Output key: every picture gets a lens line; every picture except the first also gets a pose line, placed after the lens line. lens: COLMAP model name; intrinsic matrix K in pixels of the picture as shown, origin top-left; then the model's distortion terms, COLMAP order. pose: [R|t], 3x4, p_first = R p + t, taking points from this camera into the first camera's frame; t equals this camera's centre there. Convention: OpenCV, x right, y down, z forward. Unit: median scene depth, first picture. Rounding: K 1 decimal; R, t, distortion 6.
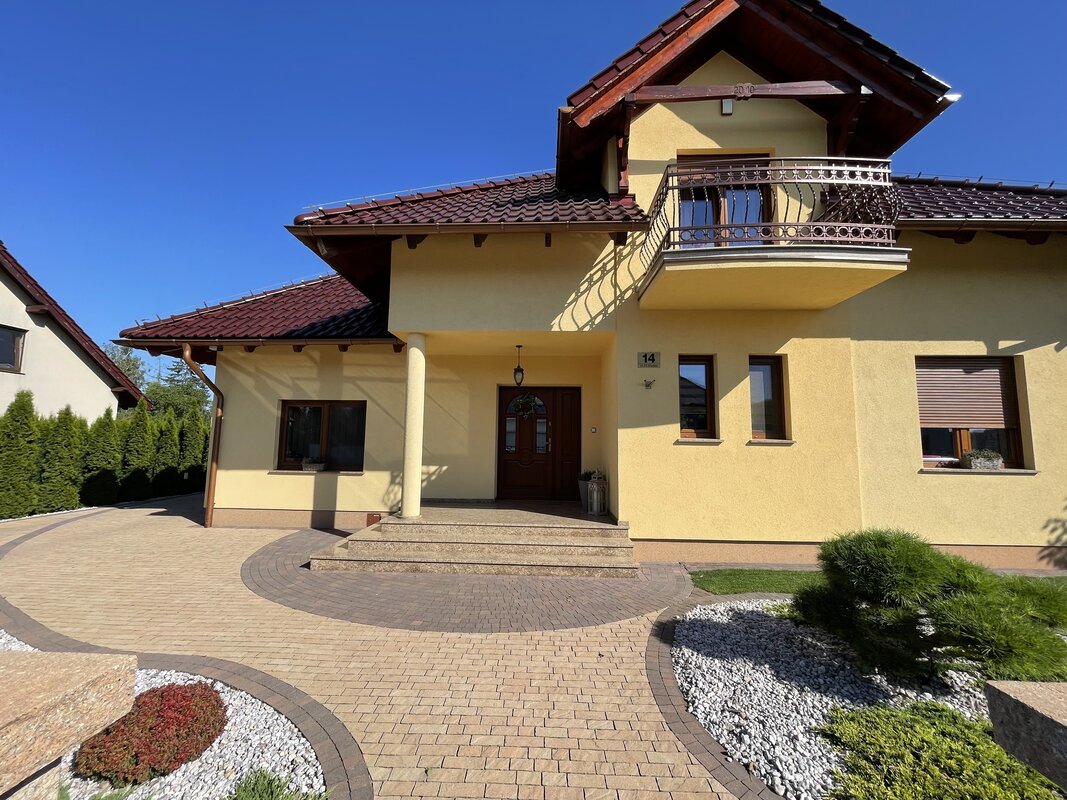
lens RADIAL K [[423.0, 0, 533.5], [0, 423.0, 400.0], [0, 0, 1]] dist [0.001329, 0.000751]
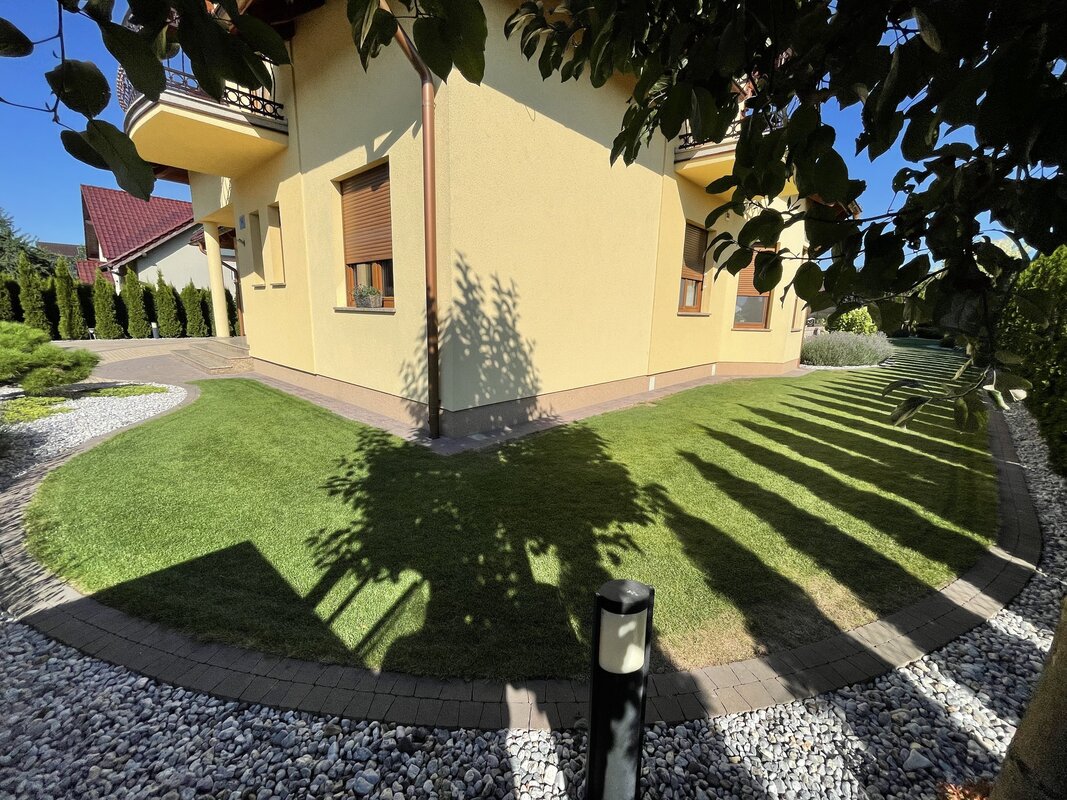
lens RADIAL K [[430.8, 0, 529.5], [0, 430.8, 398.9], [0, 0, 1]] dist [-0.000336, 0.000181]
pose [[0.762890, 0.134006, -0.632489, 1.883145], [0.048947, 0.963505, 0.263176, 0.123674], [0.644673, -0.231733, 0.728489, 0.499106]]
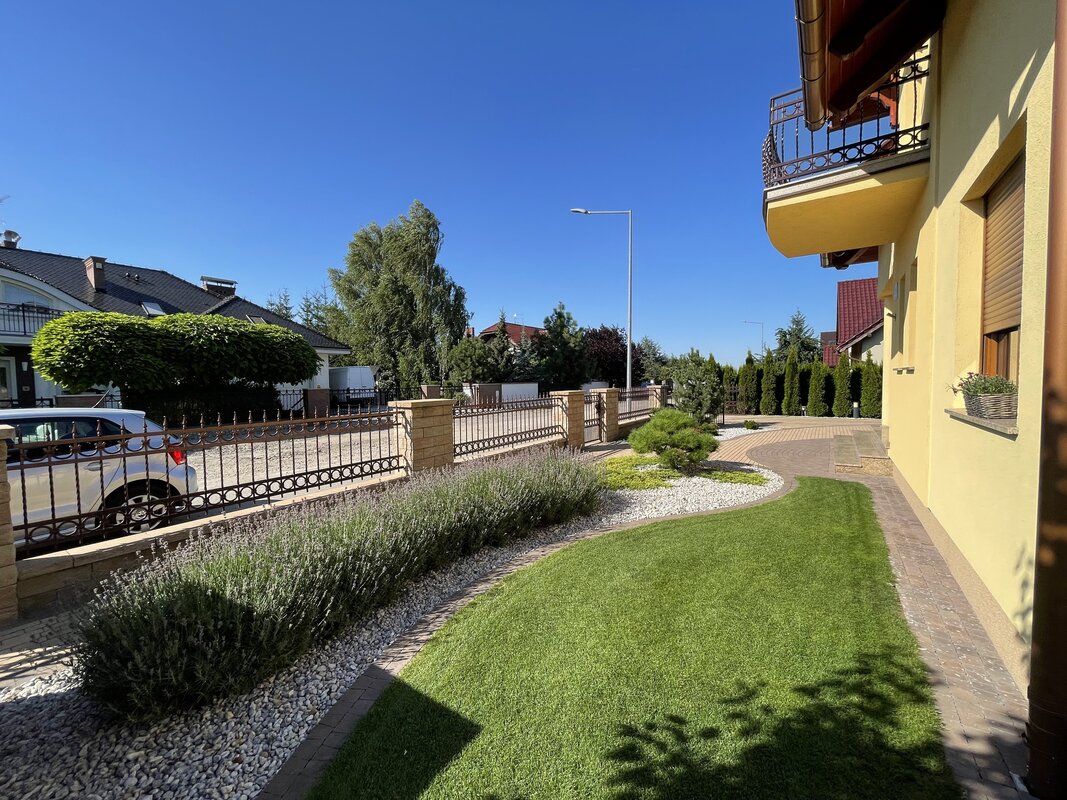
lens RADIAL K [[429.5, 0, 529.0], [0, 429.5, 400.5], [0, 0, 1]] dist [-0.005728, -0.000666]
pose [[-0.545344, 0.035250, -0.837471, 1.680544], [0.086644, 0.996134, -0.014492, 0.108134], [0.833722, -0.080465, -0.546290, 0.820506]]
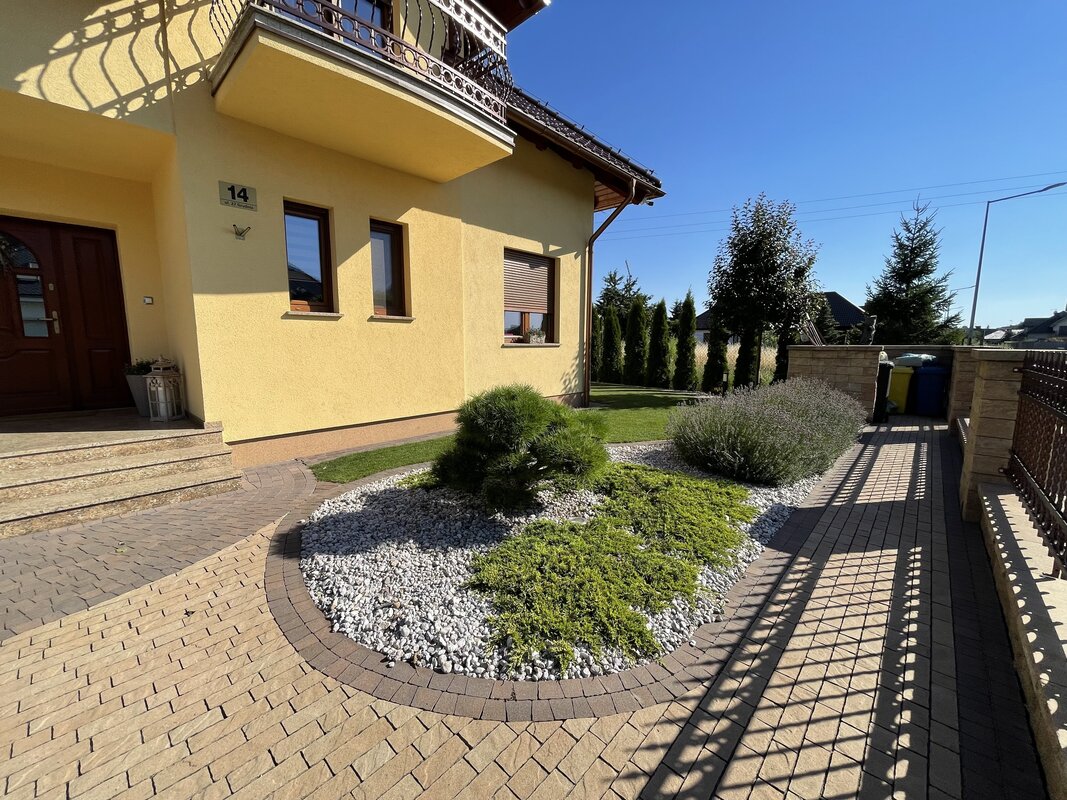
lens RADIAL K [[430.1, 0, 525.9], [0, 430.1, 399.6], [0, 0, 1]] dist [-0.002890, 0.000749]
pose [[0.662478, -0.111209, 0.740781, 0.024450], [-0.073698, 0.974444, 0.212195, 0.049316], [-0.745448, -0.195168, 0.637352, 0.125444]]
